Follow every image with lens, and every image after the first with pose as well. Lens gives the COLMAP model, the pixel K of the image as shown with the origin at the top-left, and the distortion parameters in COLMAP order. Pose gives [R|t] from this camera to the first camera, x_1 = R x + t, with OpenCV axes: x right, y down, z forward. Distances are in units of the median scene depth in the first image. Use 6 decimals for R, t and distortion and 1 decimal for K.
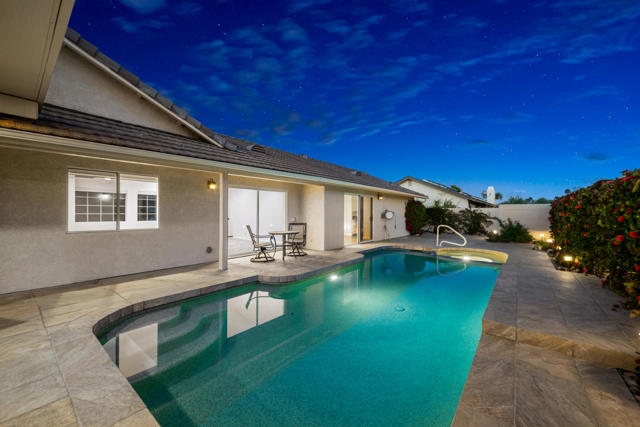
lens RADIAL K [[253.4, 0, 320.0], [0, 253.4, 213.5], [0, 0, 1]] dist [0.001295, 0.000034]
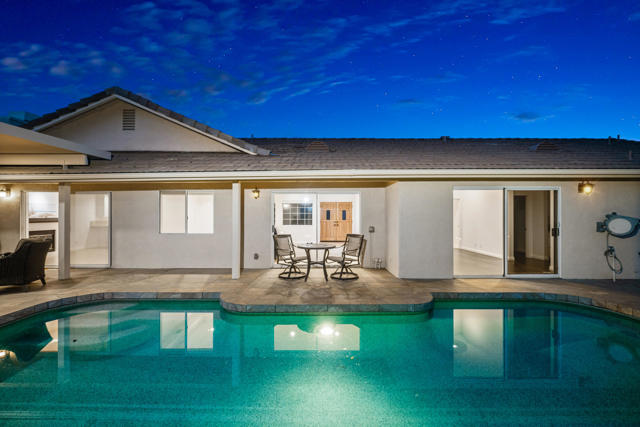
lens RADIAL K [[250.4, 0, 320.0], [0, 250.4, 213.5], [0, 0, 1]] dist [-0.024891, -0.000101]
pose [[0.616242, -0.011422, -0.787474, 0.369060], [0.000628, 0.999902, -0.014011, -0.011938], [0.787556, 0.008140, 0.616189, 0.416120]]
